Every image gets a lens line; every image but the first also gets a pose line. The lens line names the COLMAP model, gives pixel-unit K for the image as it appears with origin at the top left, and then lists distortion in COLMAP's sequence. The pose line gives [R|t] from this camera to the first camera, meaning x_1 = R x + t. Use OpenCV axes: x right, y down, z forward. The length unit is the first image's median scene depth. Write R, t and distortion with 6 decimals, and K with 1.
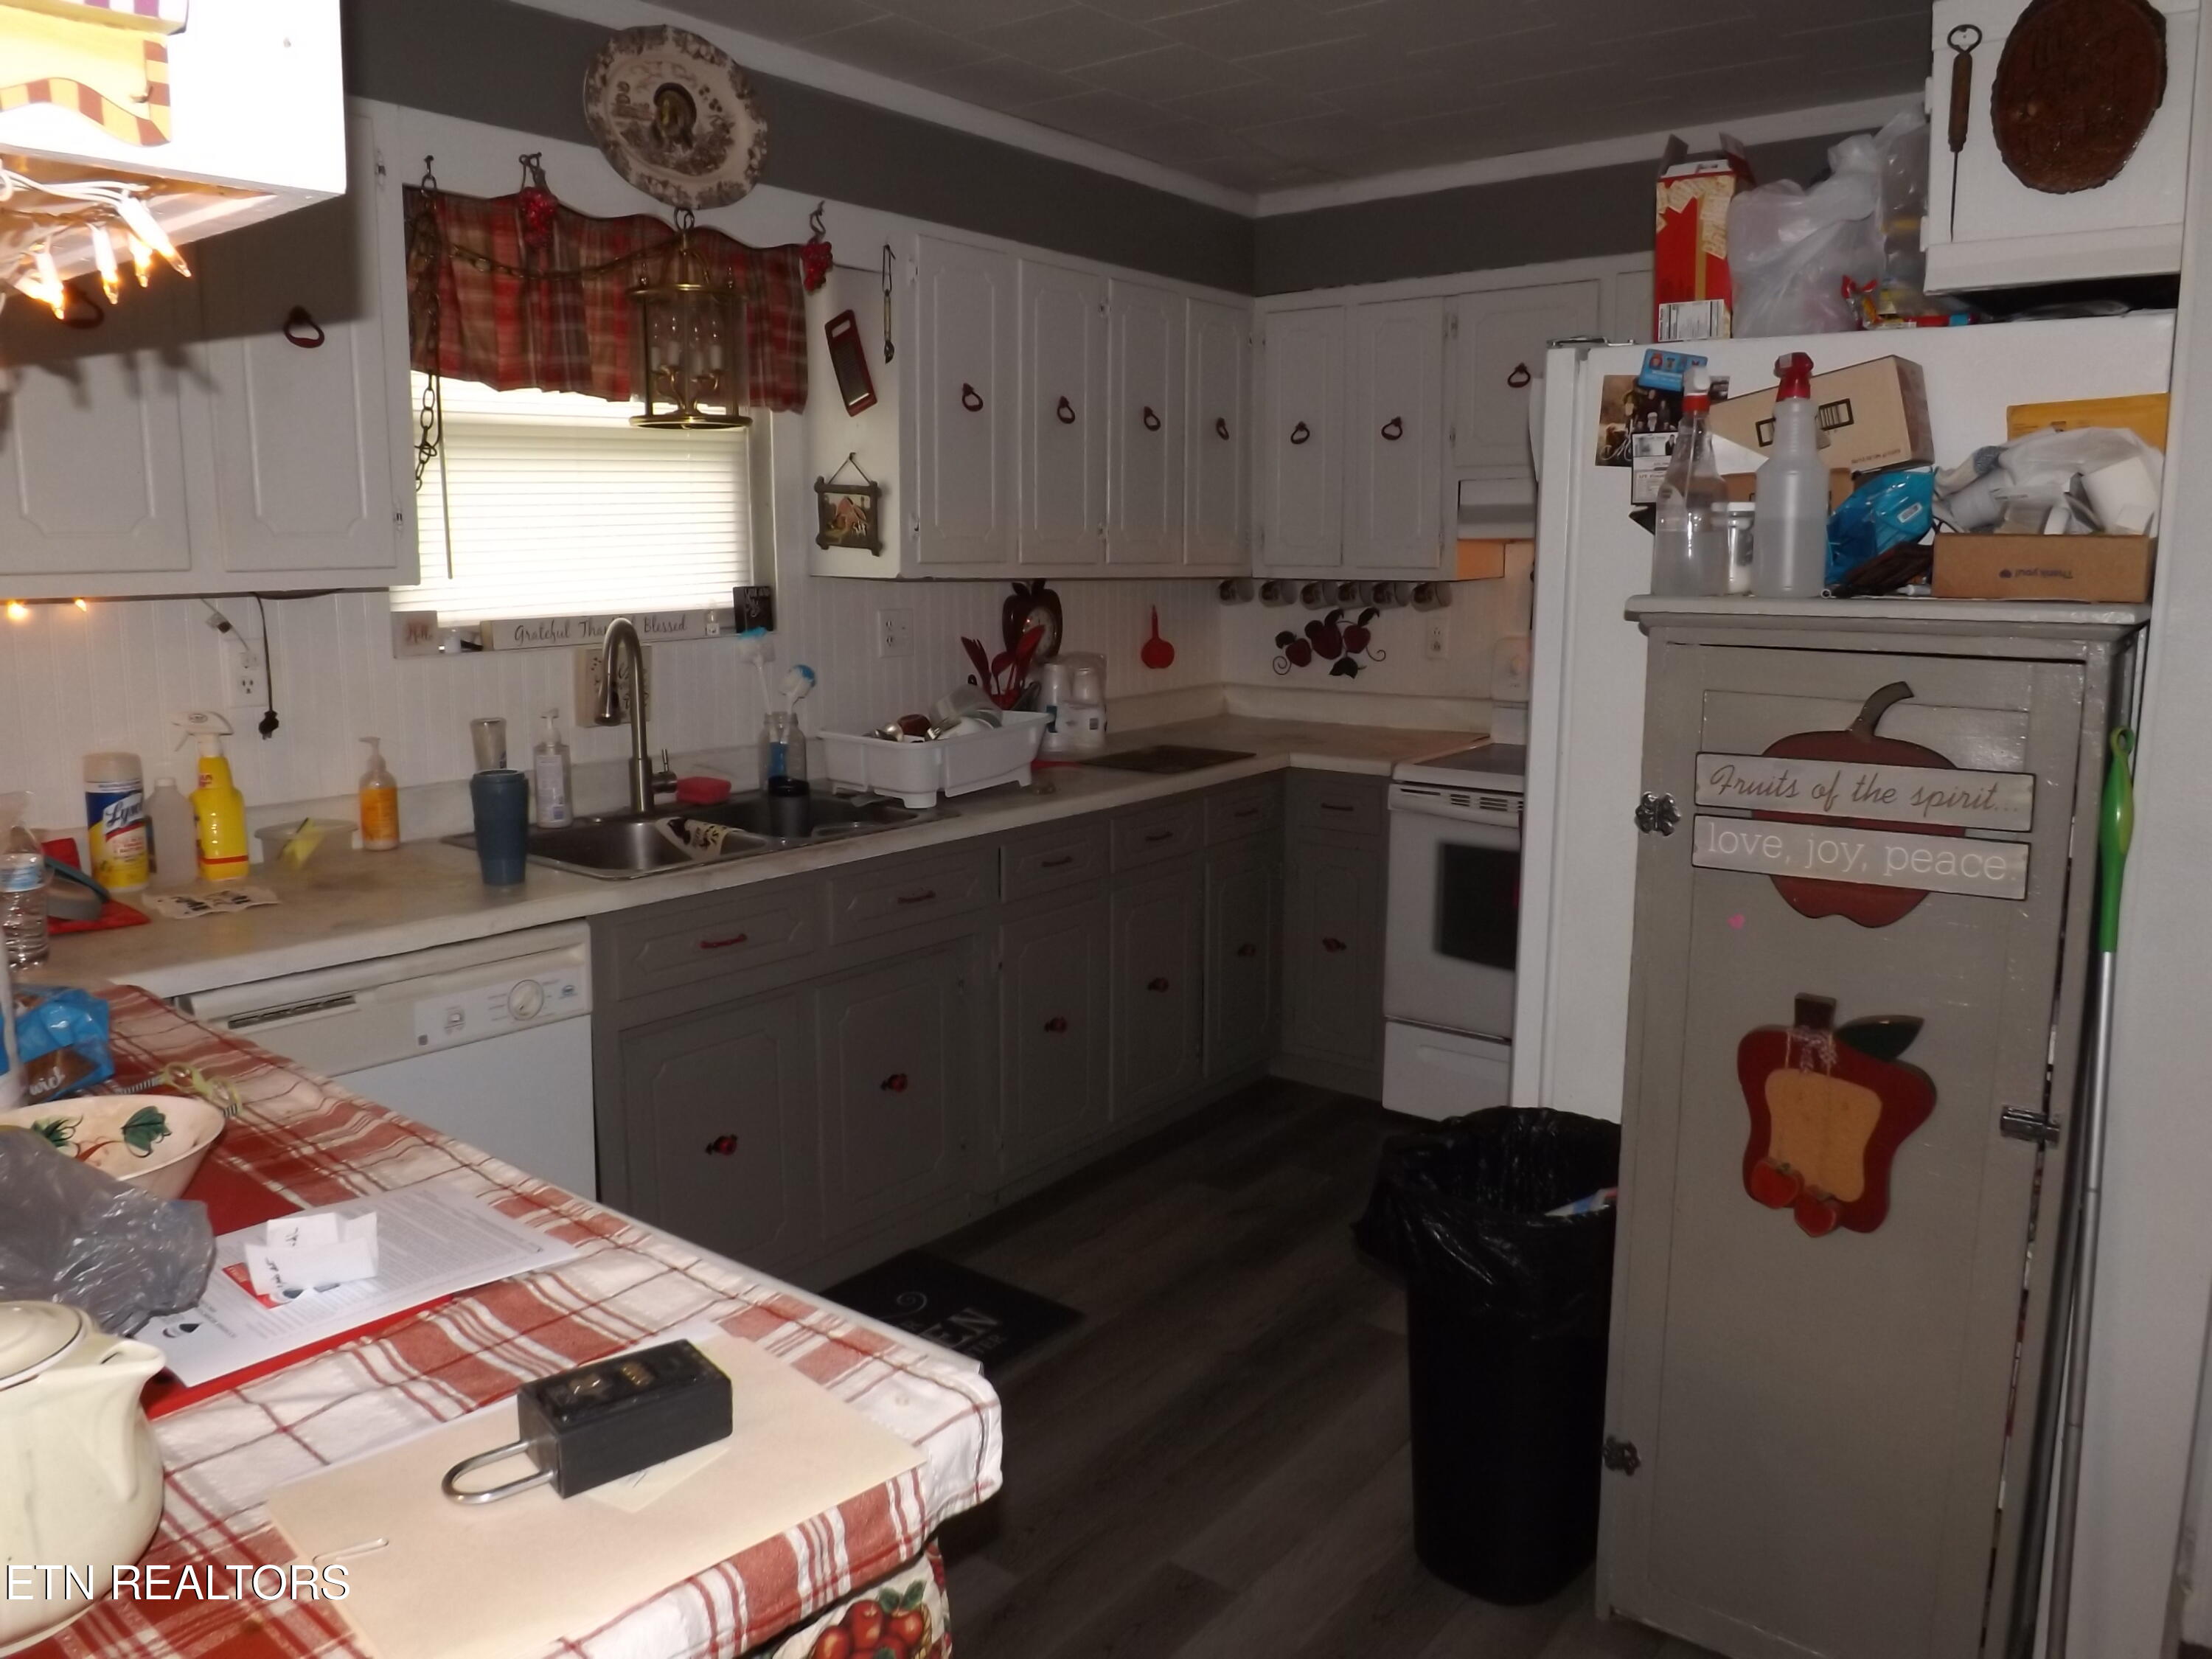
lens RADIAL K [[1622.4, 0, 1093.7], [0, 1622.4, 818.0], [0, 0, 1]] dist [-0.064003, 0.010841]
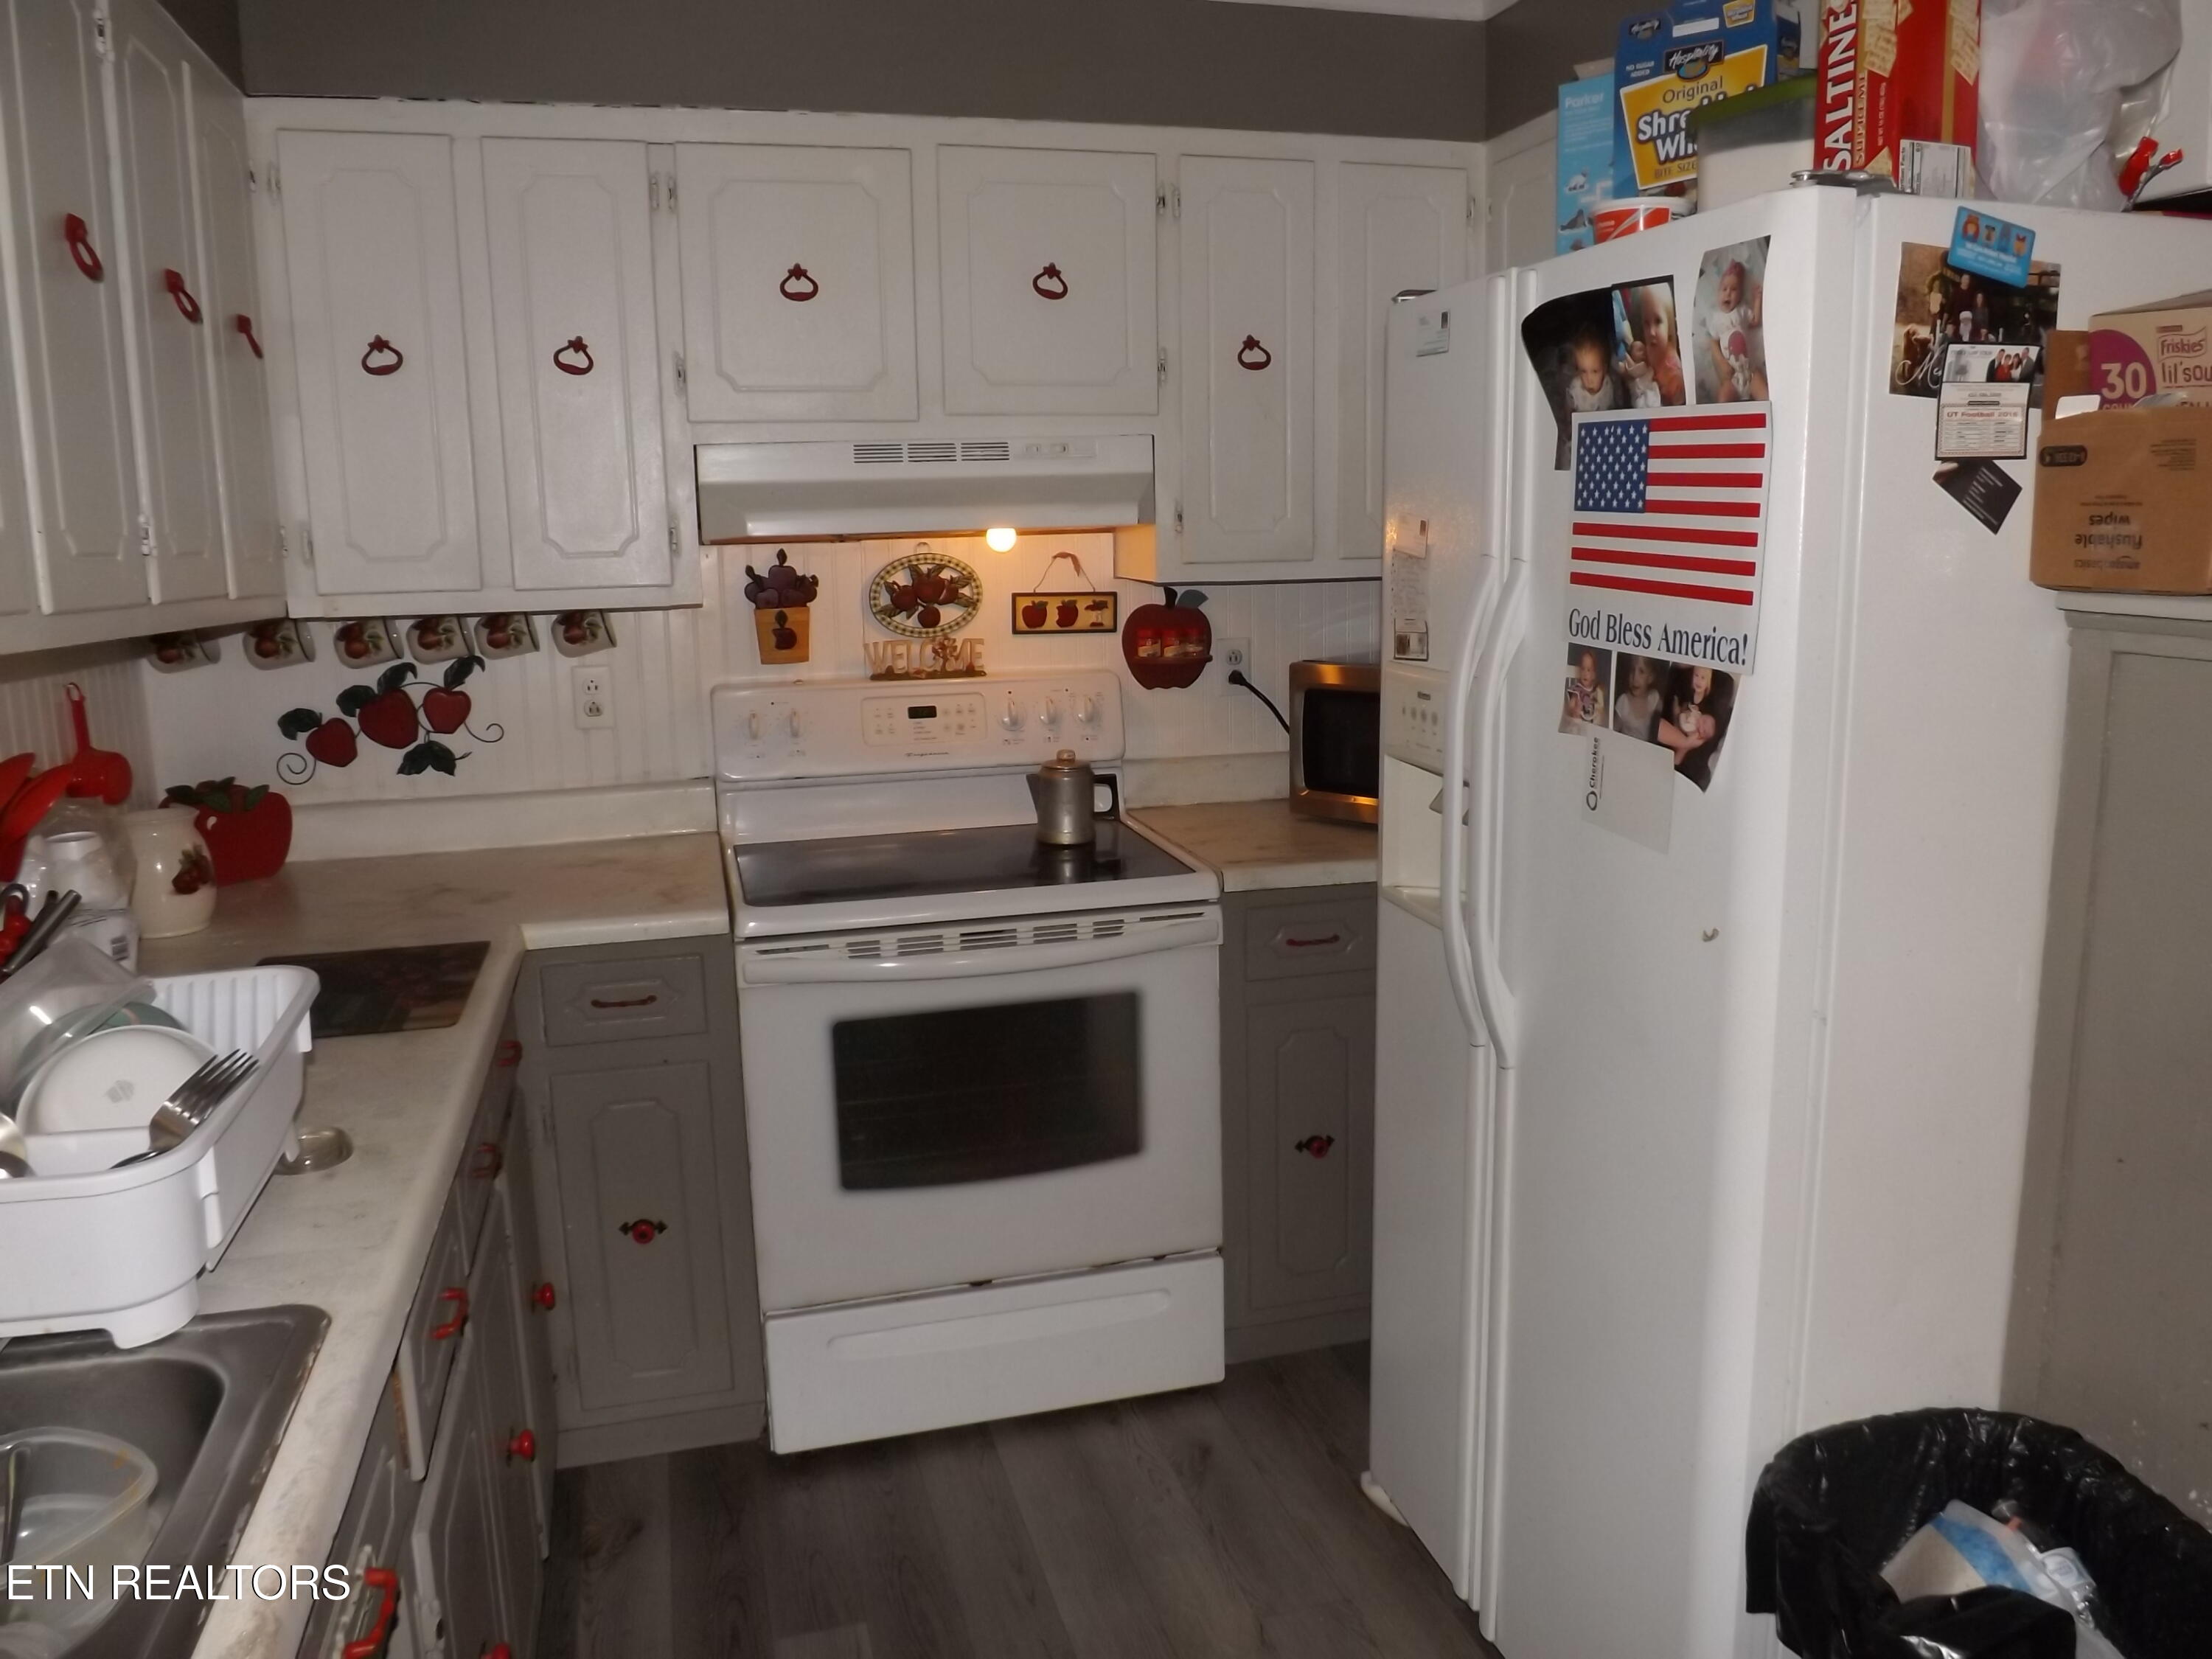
lens RADIAL K [[1622.4, 0, 1102.1], [0, 1622.4, 823.0], [0, 0, 1]] dist [-0.064003, 0.010841]
pose [[0.583210, -0.147369, 0.798842, -0.410036], [0.150998, 0.985934, 0.071645, -0.172445], [-0.798164, 0.078839, 0.597259, 1.037547]]
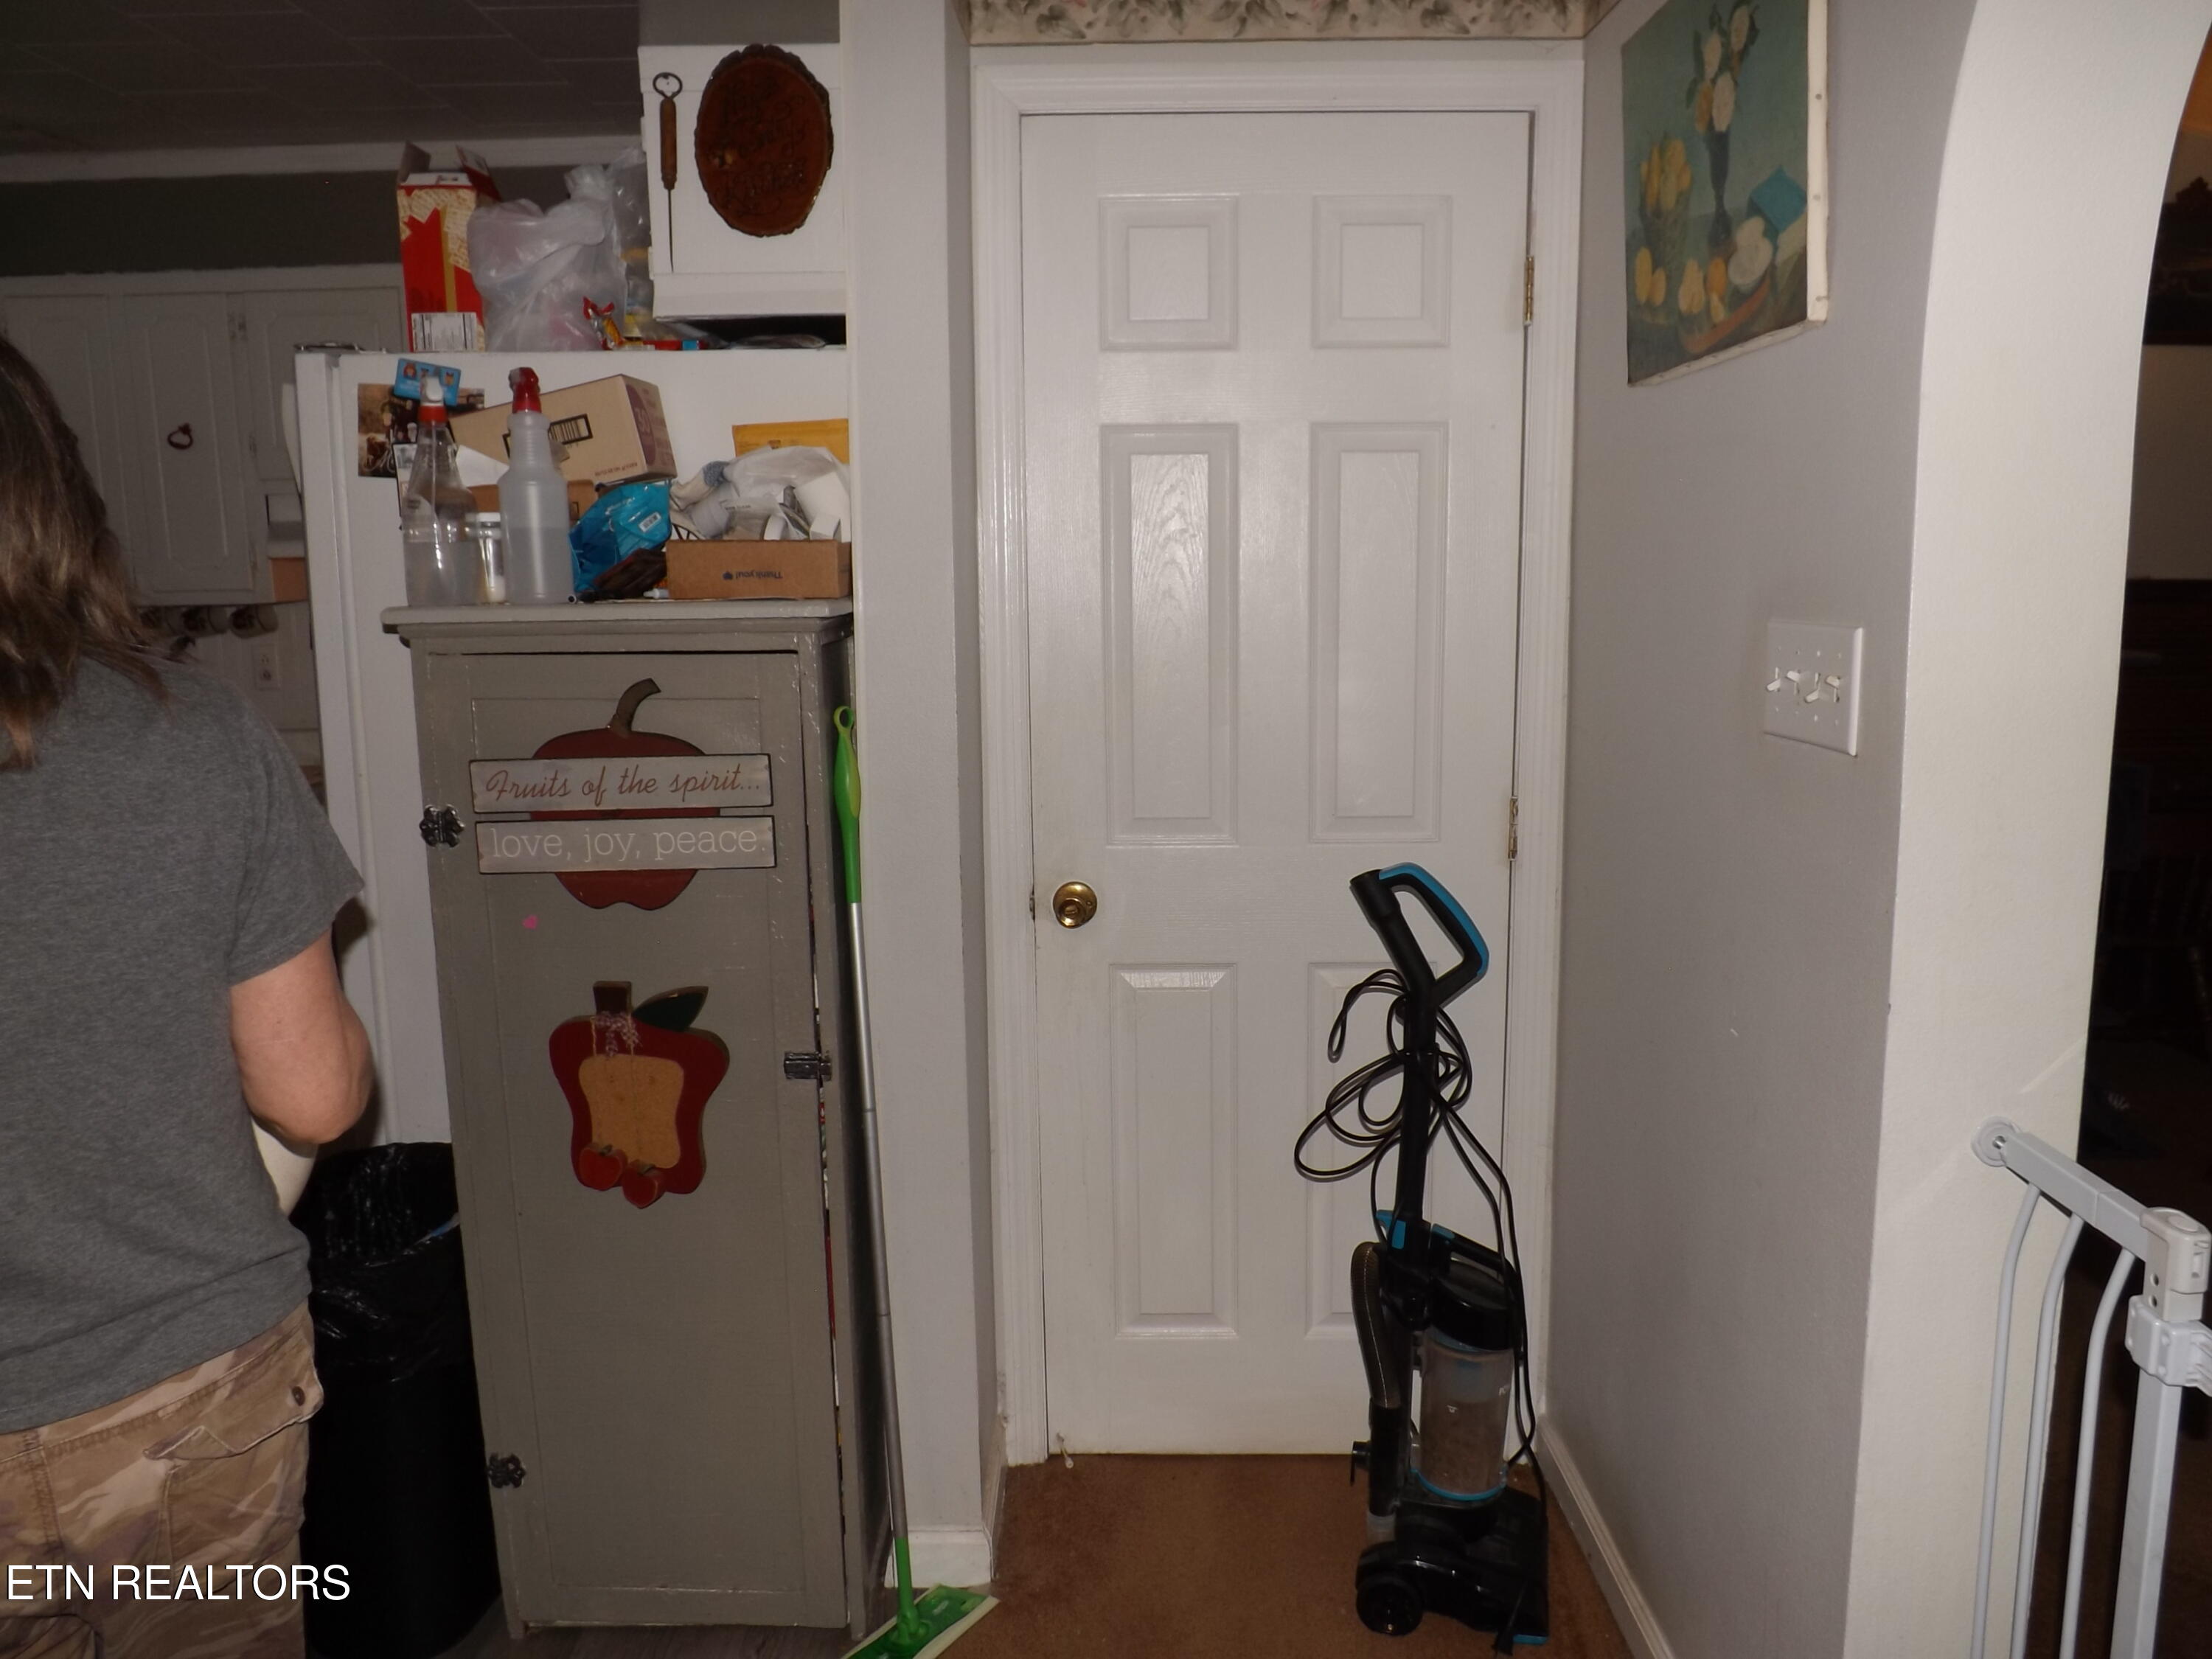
lens RADIAL K [[1622.4, 0, 1191.2], [0, 1622.4, 833.4], [0, 0, 1]] dist [-0.064003, 0.010841]
pose [[0.768132, -0.106589, 0.631357, 0.080985], [0.108425, 0.993459, 0.035807, 0.016590], [-0.631044, 0.040951, 0.774665, -0.057057]]
